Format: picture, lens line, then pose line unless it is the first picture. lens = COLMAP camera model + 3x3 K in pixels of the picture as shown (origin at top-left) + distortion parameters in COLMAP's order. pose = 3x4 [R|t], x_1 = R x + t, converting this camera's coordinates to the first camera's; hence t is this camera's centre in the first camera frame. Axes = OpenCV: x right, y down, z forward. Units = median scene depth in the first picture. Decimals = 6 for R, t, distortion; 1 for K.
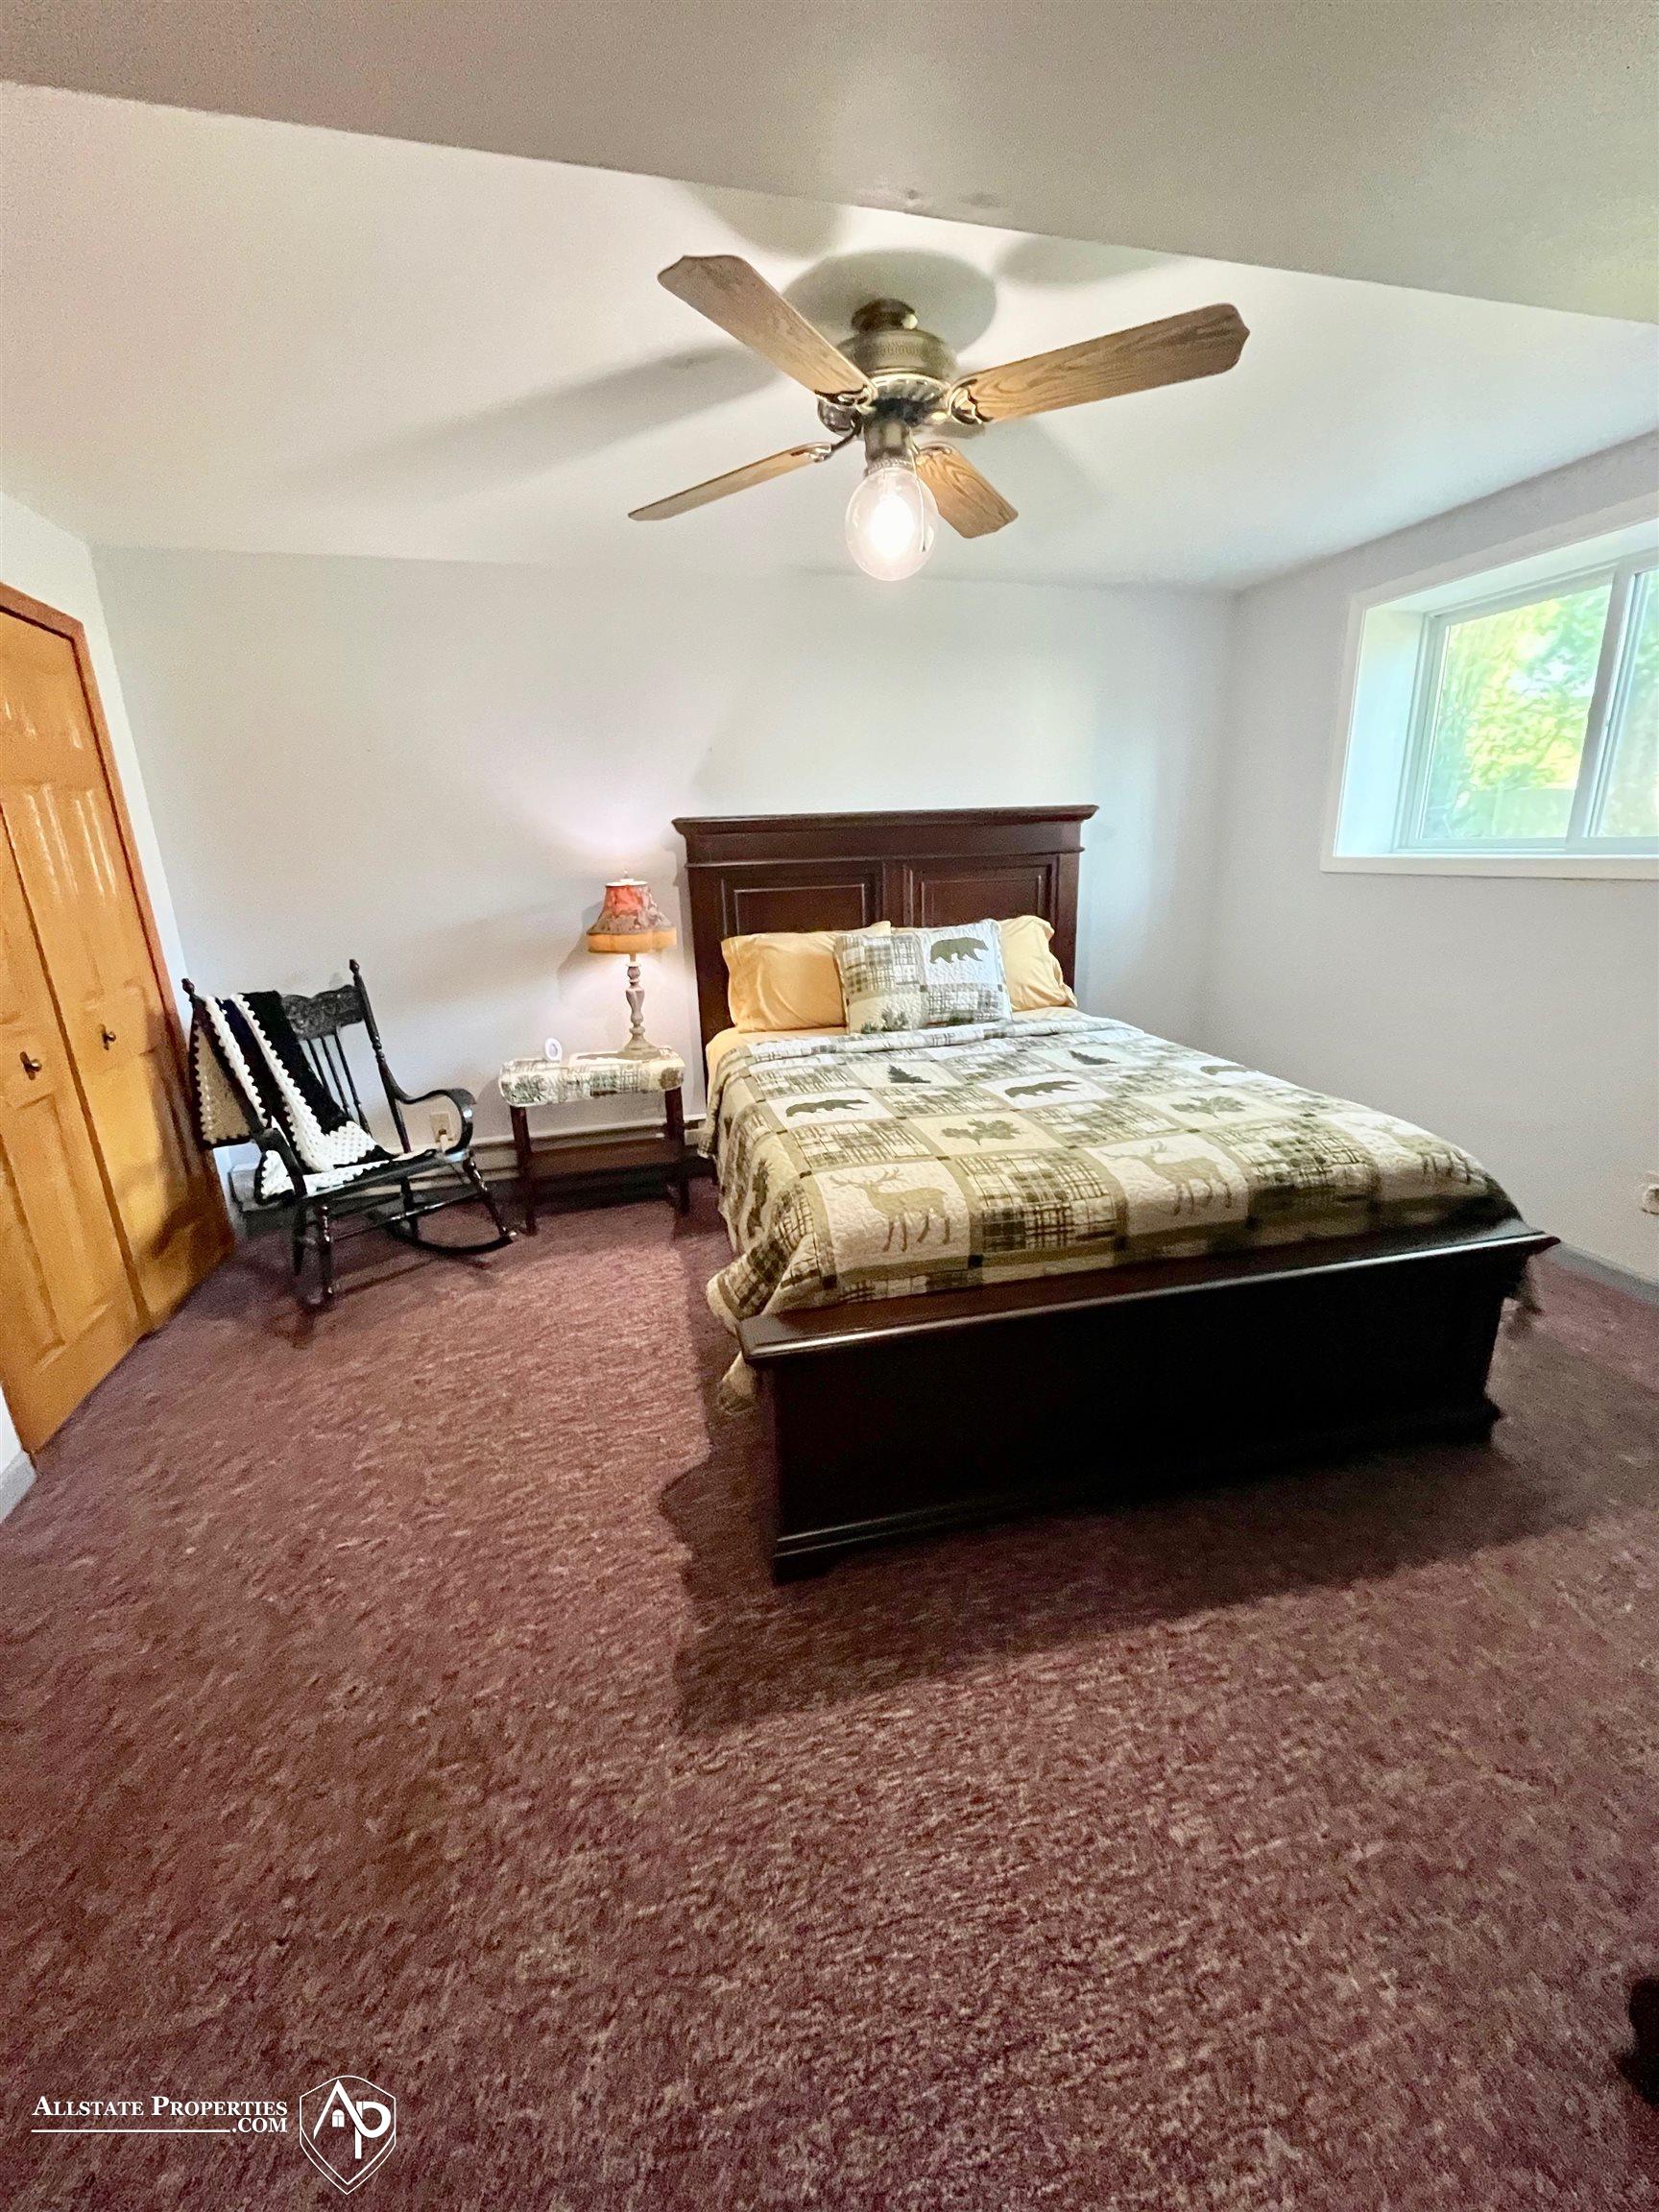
lens RADIAL K [[884.8, 0, 831.6], [0, 884.8, 1102.3], [0, 0, 1]] dist [-0.002941, -0.000944]
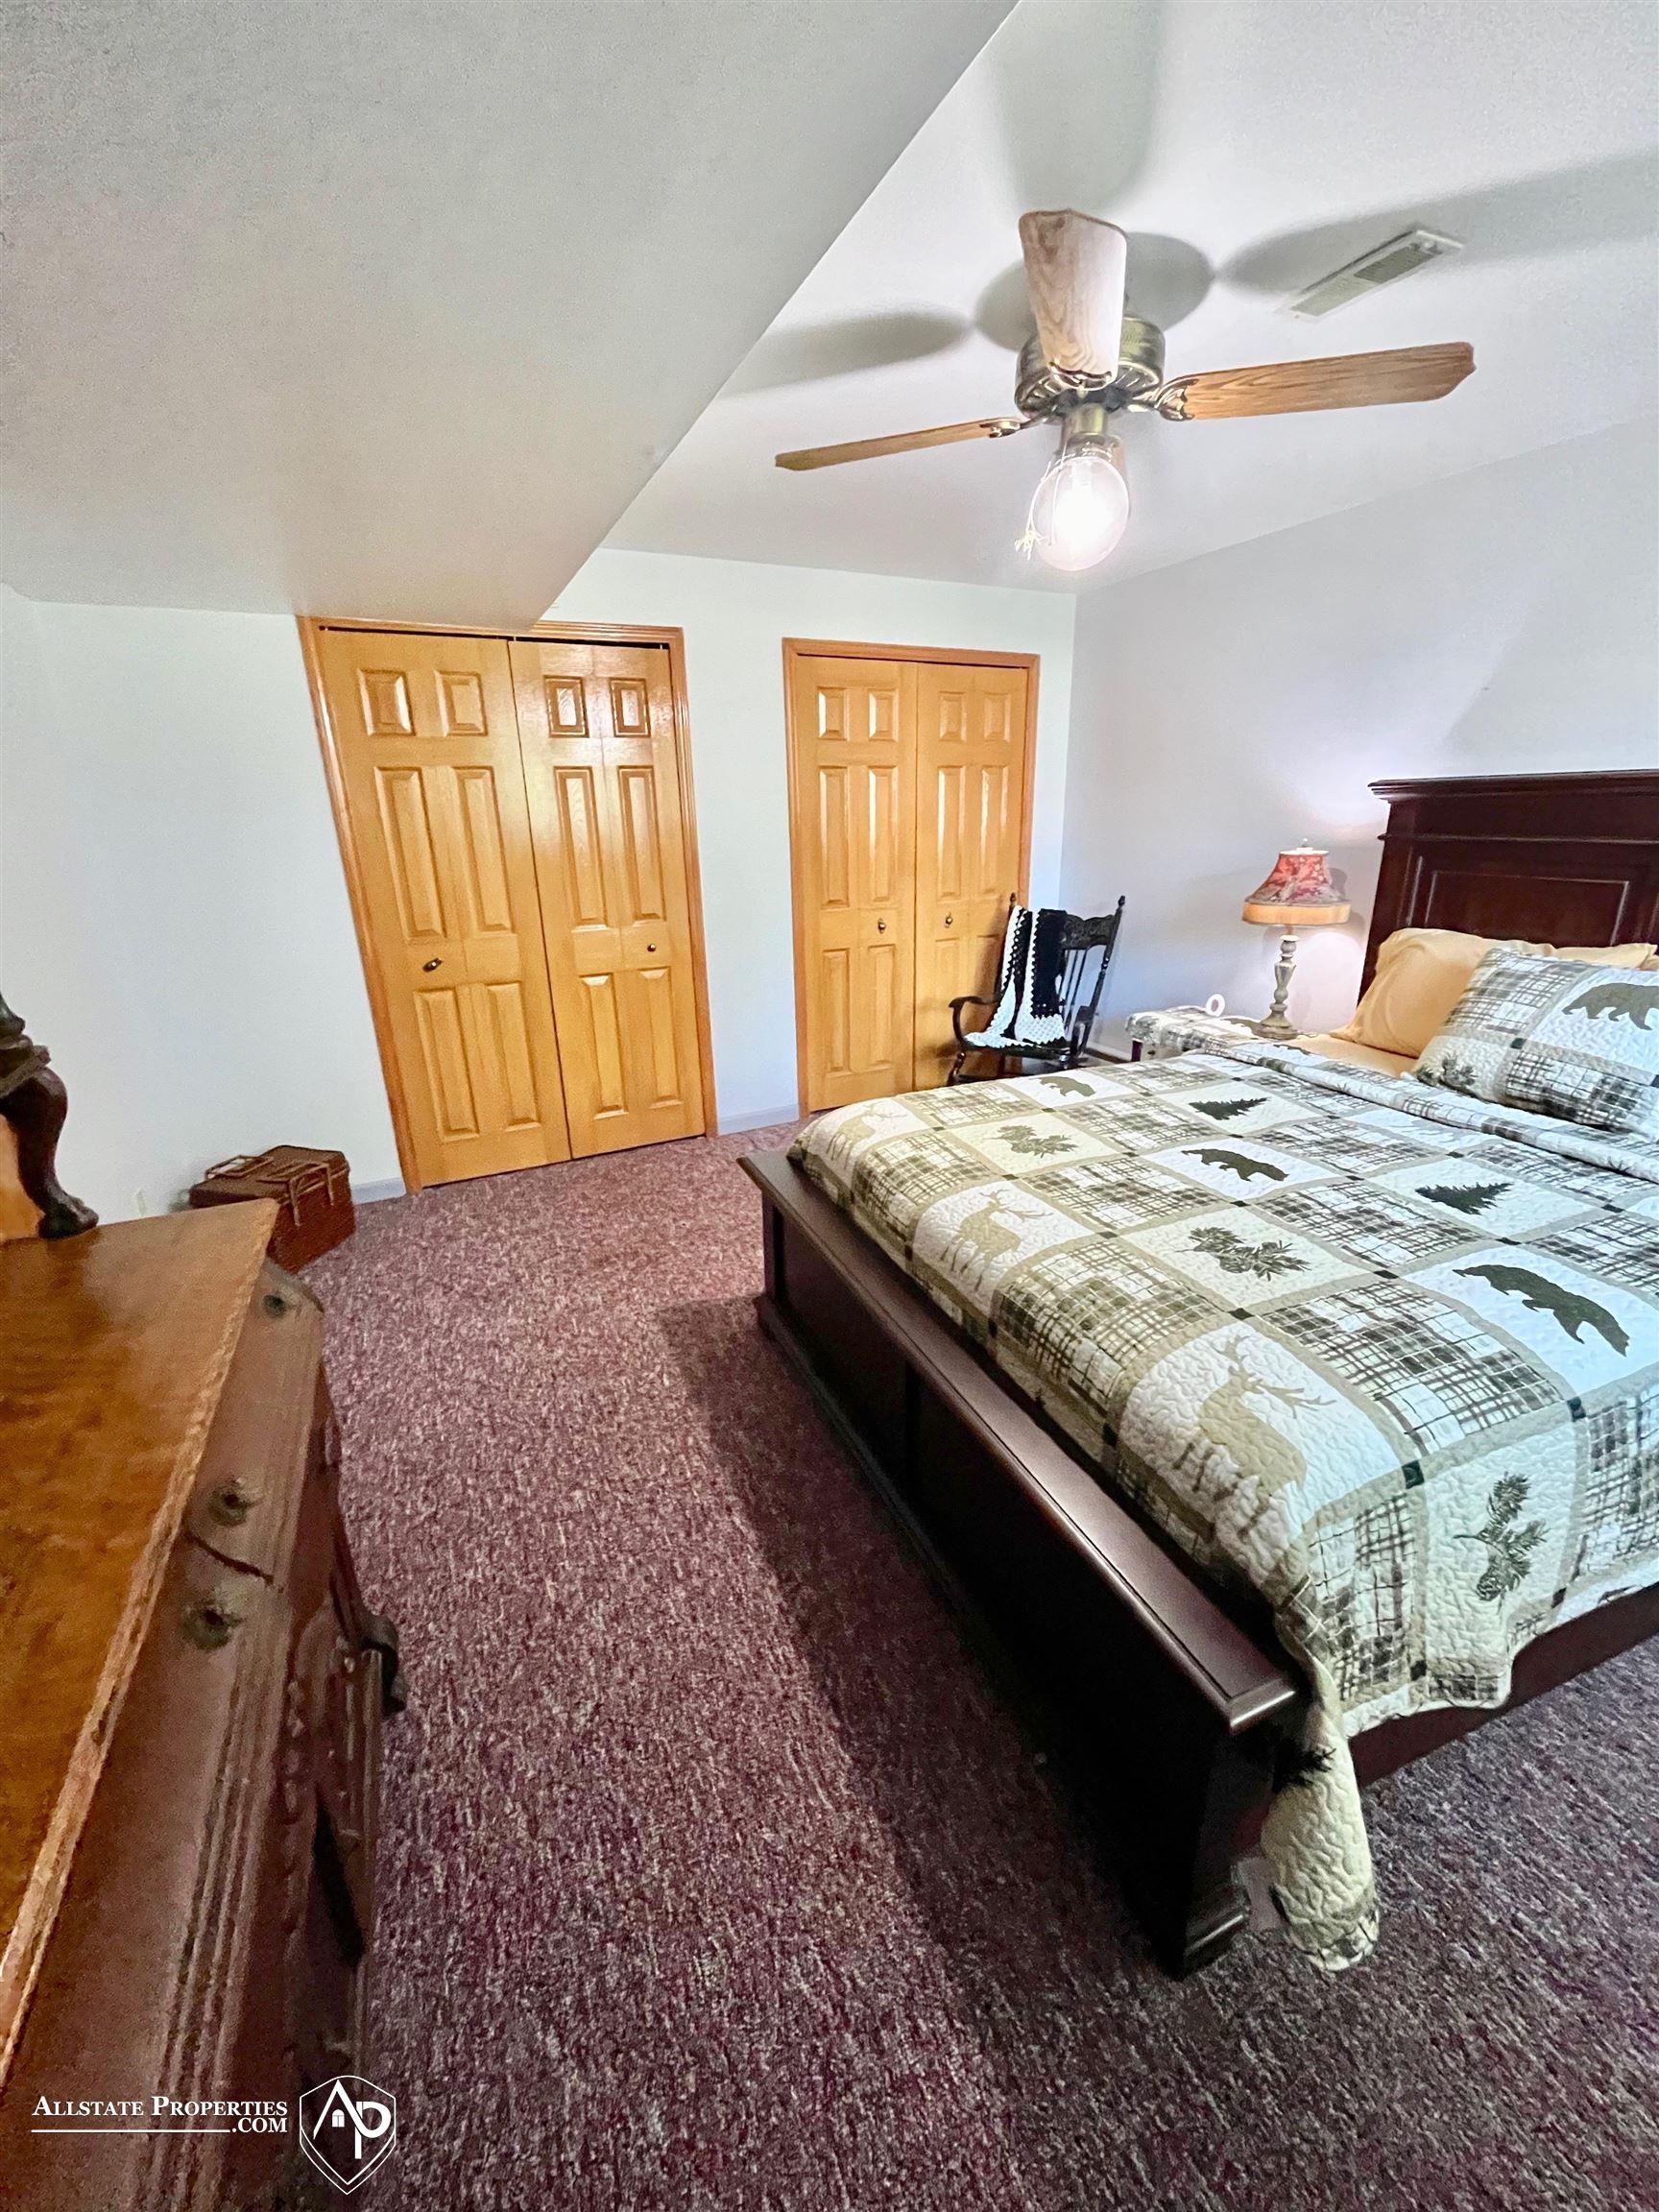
lens RADIAL K [[884.8, 0, 831.6], [0, 884.8, 1102.3], [0, 0, 1]] dist [-0.002941, -0.000944]
pose [[0.180097, 0.338062, -0.923731, 0.903345], [-0.259985, 0.922051, 0.286758, -0.201885], [0.948669, 0.188512, 0.253950, 0.481671]]
